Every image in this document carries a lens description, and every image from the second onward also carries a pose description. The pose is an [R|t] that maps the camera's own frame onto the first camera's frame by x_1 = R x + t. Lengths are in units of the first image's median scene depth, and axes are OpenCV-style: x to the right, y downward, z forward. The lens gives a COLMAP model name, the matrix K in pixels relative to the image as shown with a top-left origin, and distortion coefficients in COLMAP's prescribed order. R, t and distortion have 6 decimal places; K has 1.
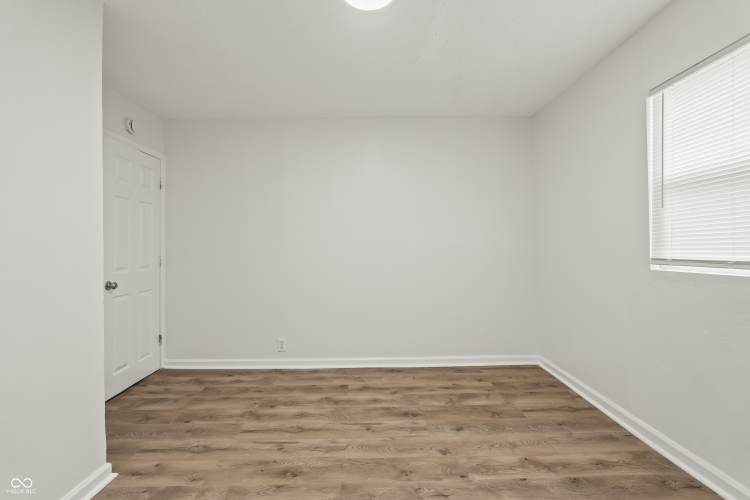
lens RADIAL K [[332.9, 0, 376.2], [0, 332.9, 245.6], [0, 0, 1]] dist [0.001100, 0.000093]
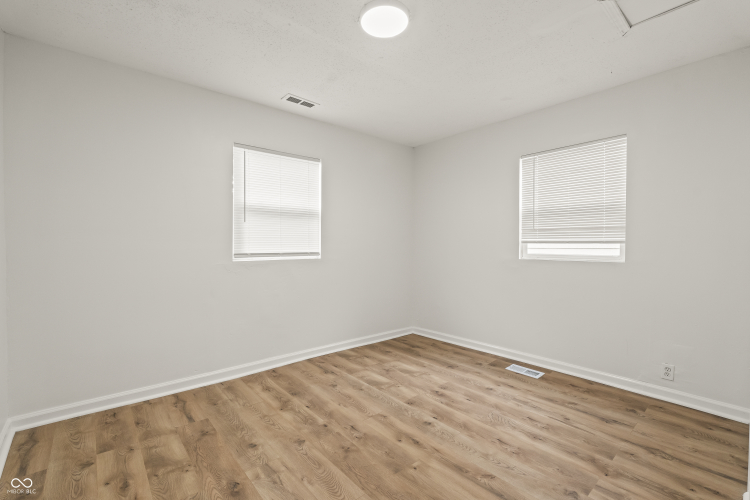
lens RADIAL K [[332.9, 0, 376.2], [0, 332.9, 245.6], [0, 0, 1]] dist [0.001100, 0.000093]
pose [[-0.646202, 0.008513, 0.763119, -0.713951], [0.001390, 0.999949, -0.009977, 0.016978], [-0.763165, -0.005386, -0.646181, 1.428033]]
